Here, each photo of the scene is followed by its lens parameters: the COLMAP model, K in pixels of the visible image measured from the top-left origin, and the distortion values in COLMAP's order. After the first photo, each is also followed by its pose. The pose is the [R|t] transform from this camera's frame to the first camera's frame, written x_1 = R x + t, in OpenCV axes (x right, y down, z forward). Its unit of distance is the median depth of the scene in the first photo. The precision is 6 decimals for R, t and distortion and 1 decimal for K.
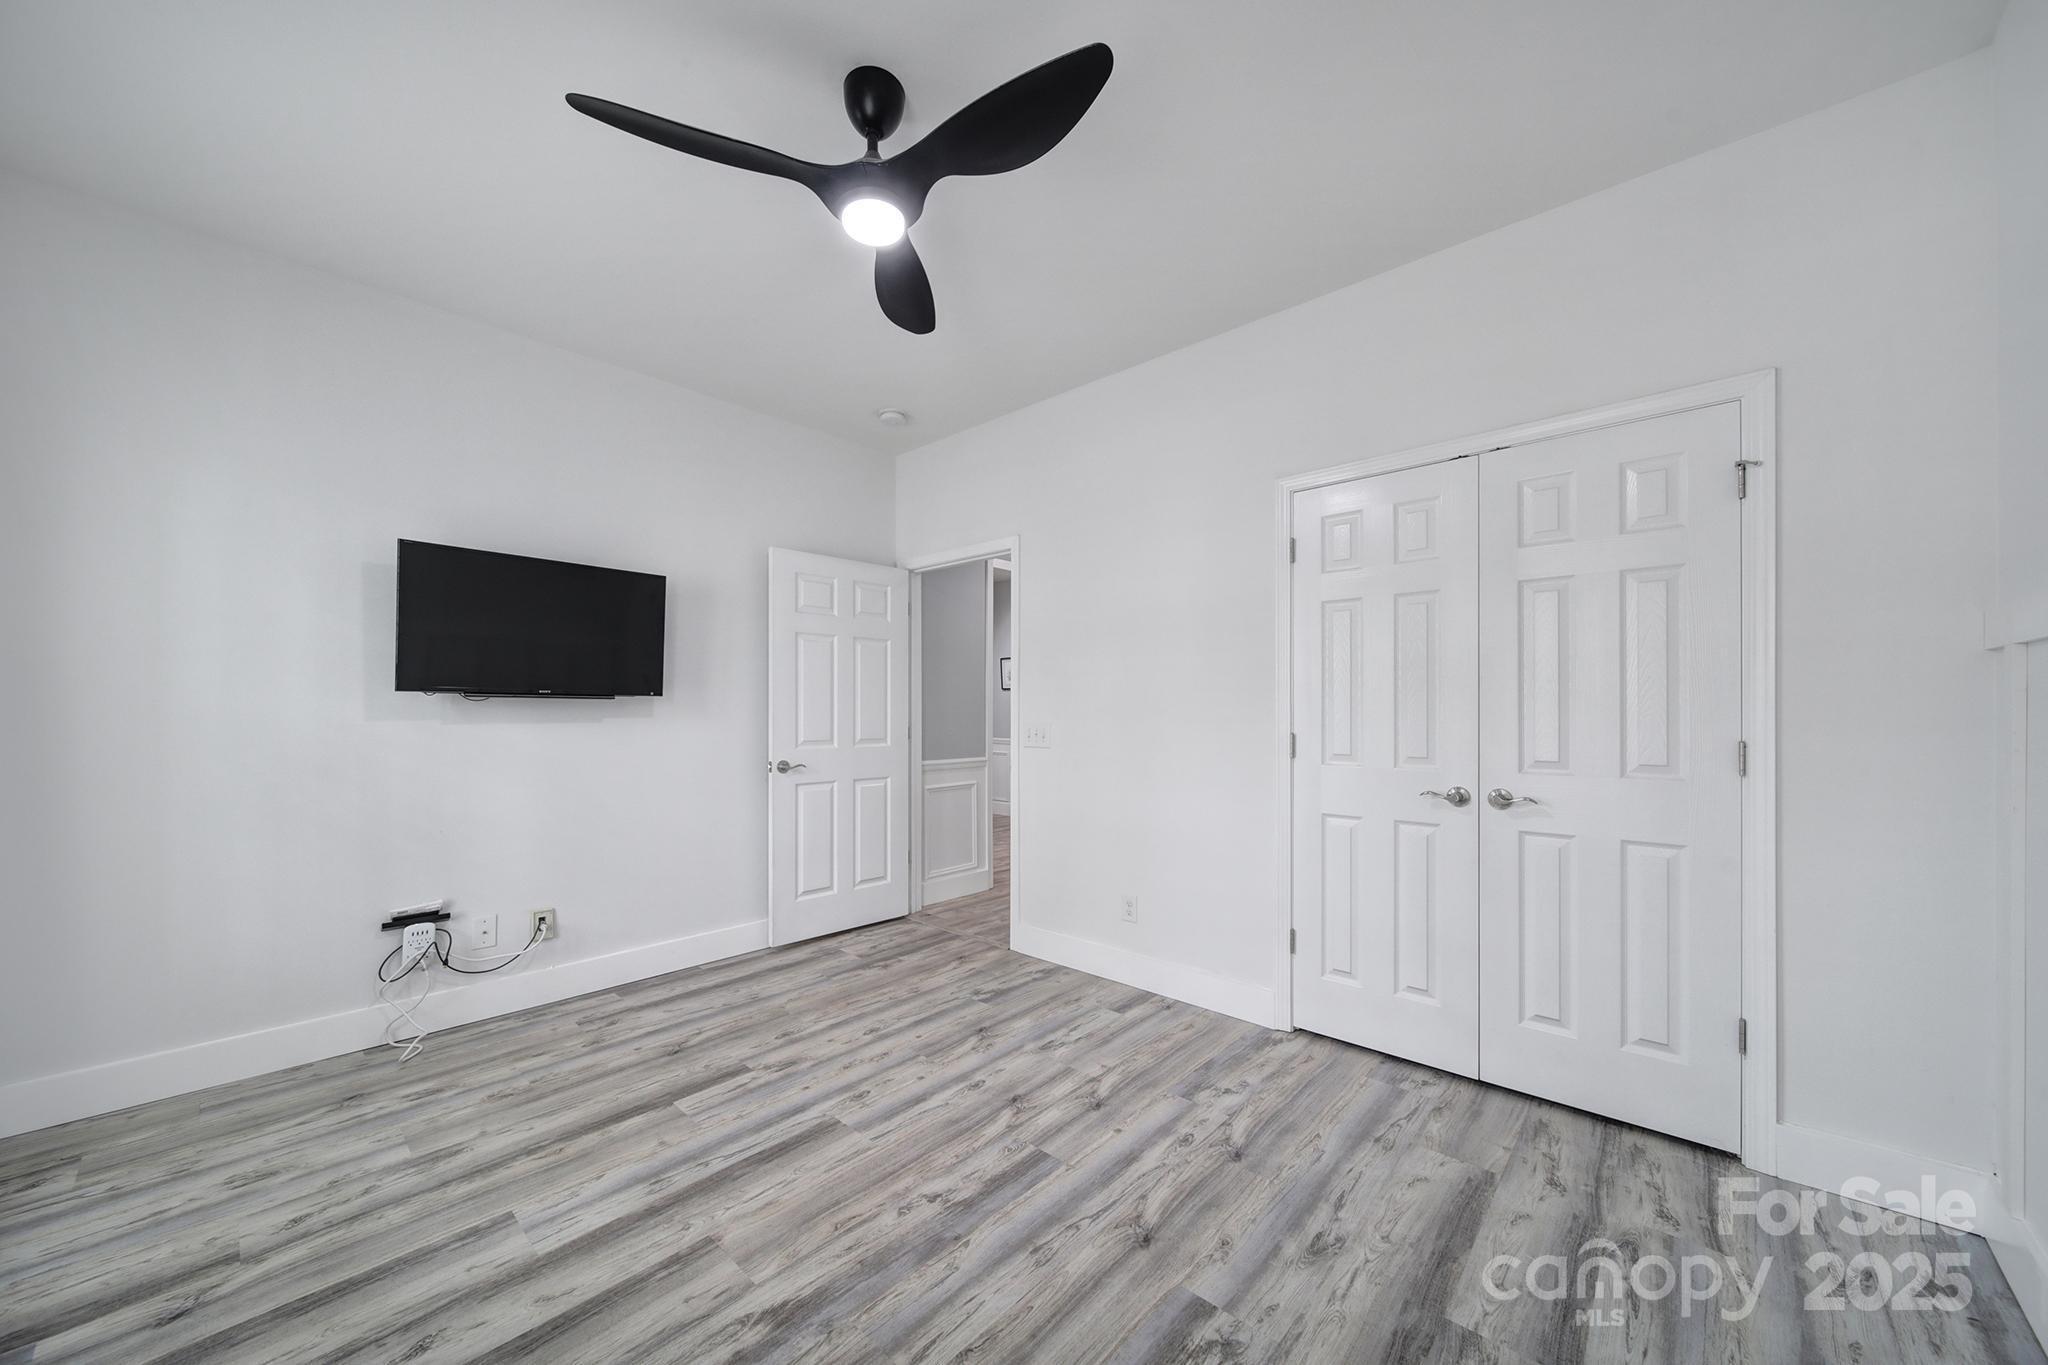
lens RADIAL K [[725.8, 0, 1023.6], [0, 725.8, 697.3], [0, 0, 1]] dist [-0.007962, 0.000179]
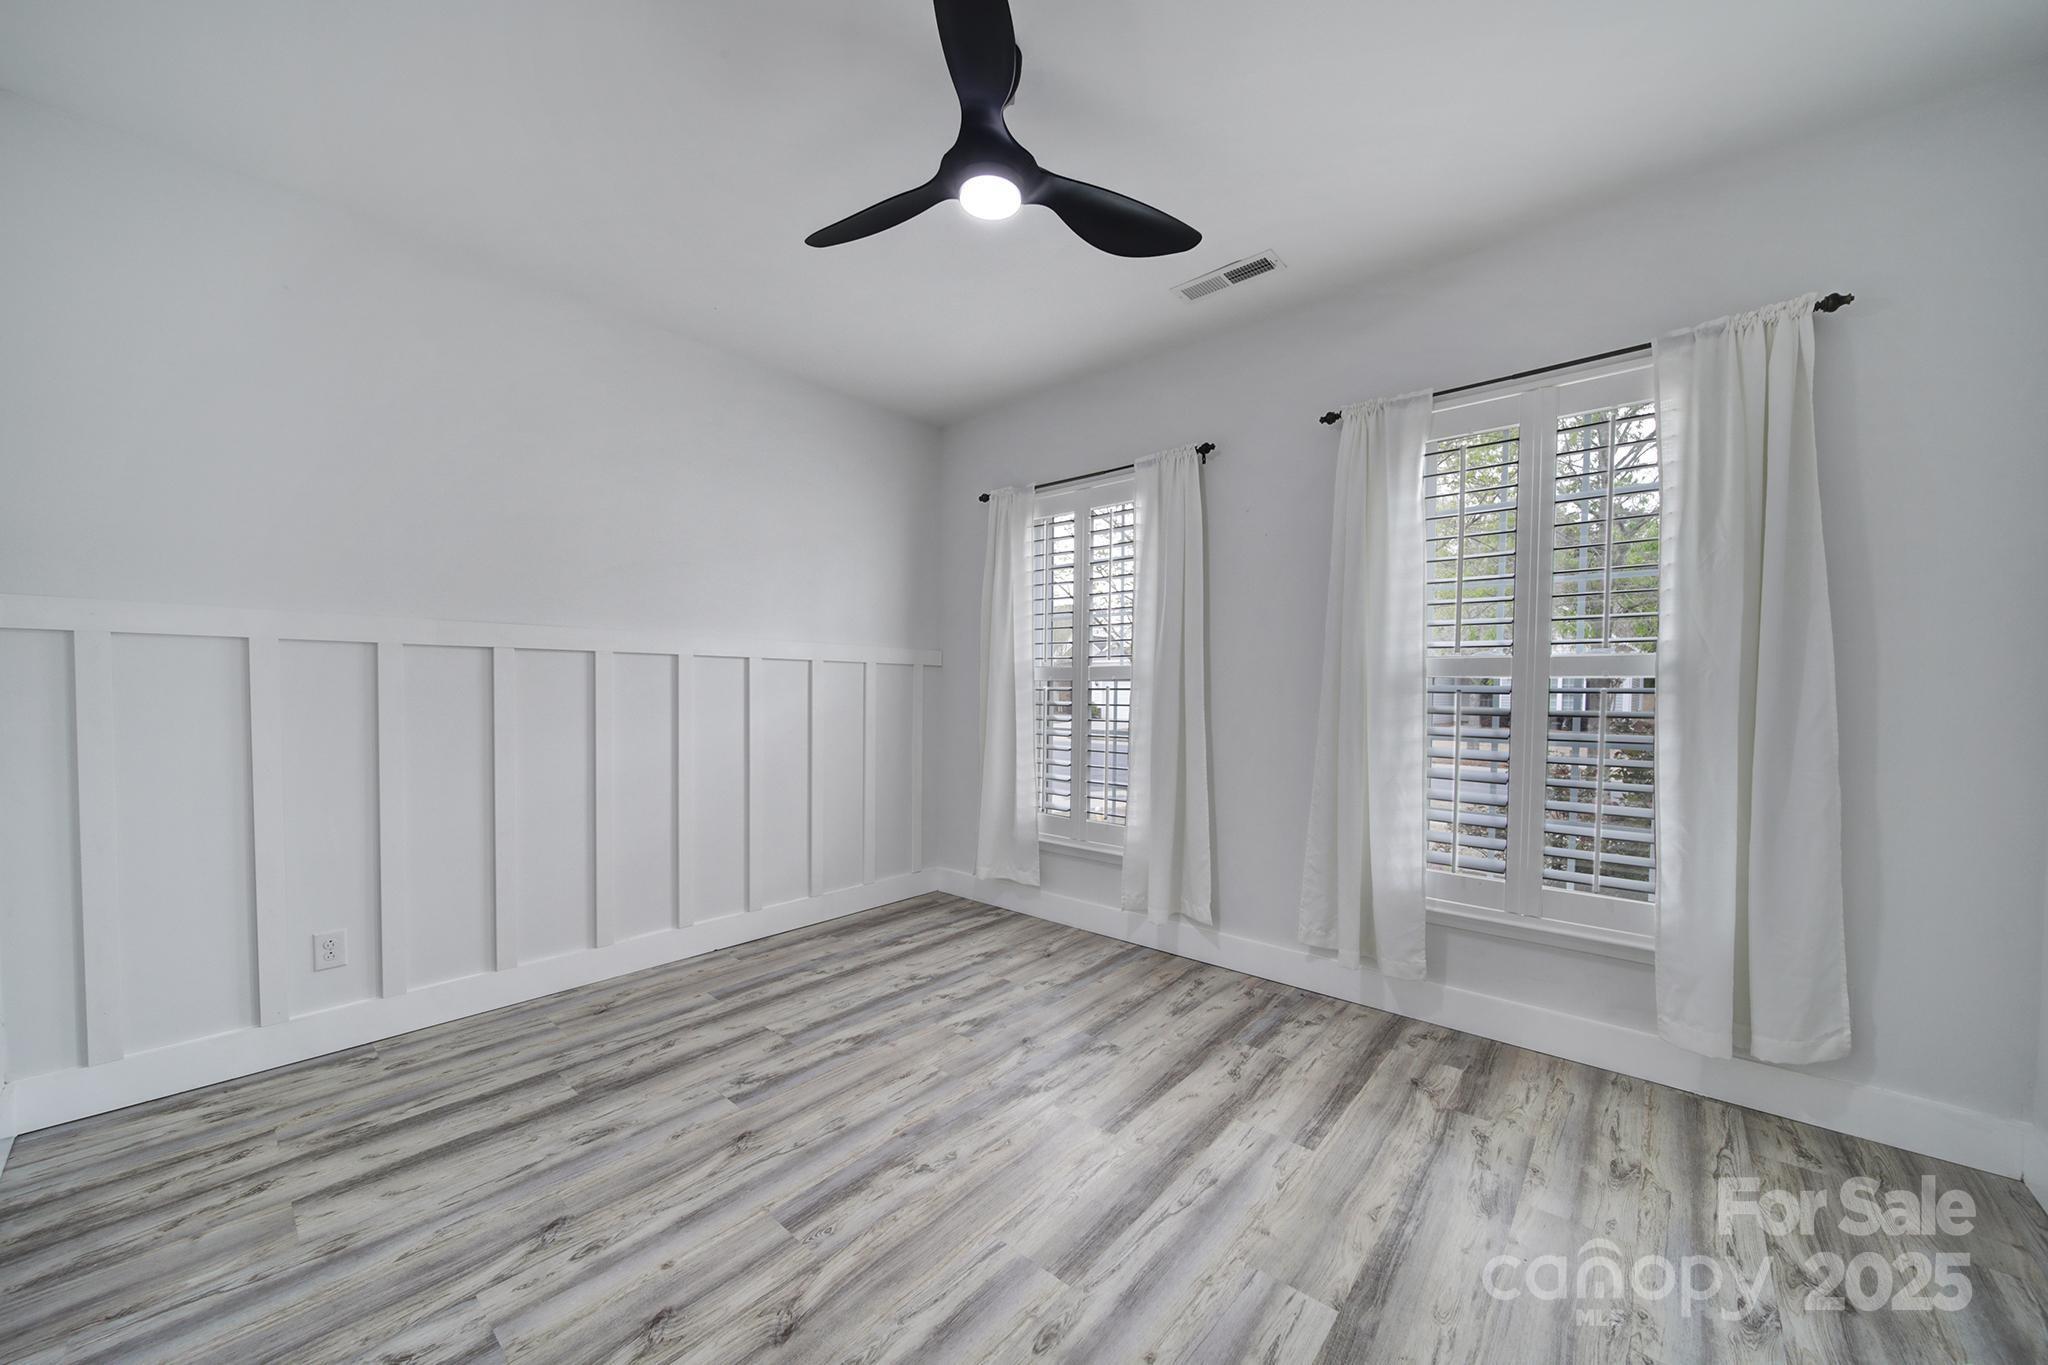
lens RADIAL K [[721.7, 0, 1024.8], [0, 721.7, 676.2], [0, 0, 1]] dist [-0.004459, -0.000344]
pose [[-0.999893, -0.006511, -0.013084, -0.242753], [-0.005993, 0.999212, -0.039232, 0.041651], [0.013329, -0.039150, -0.999144, 1.983845]]
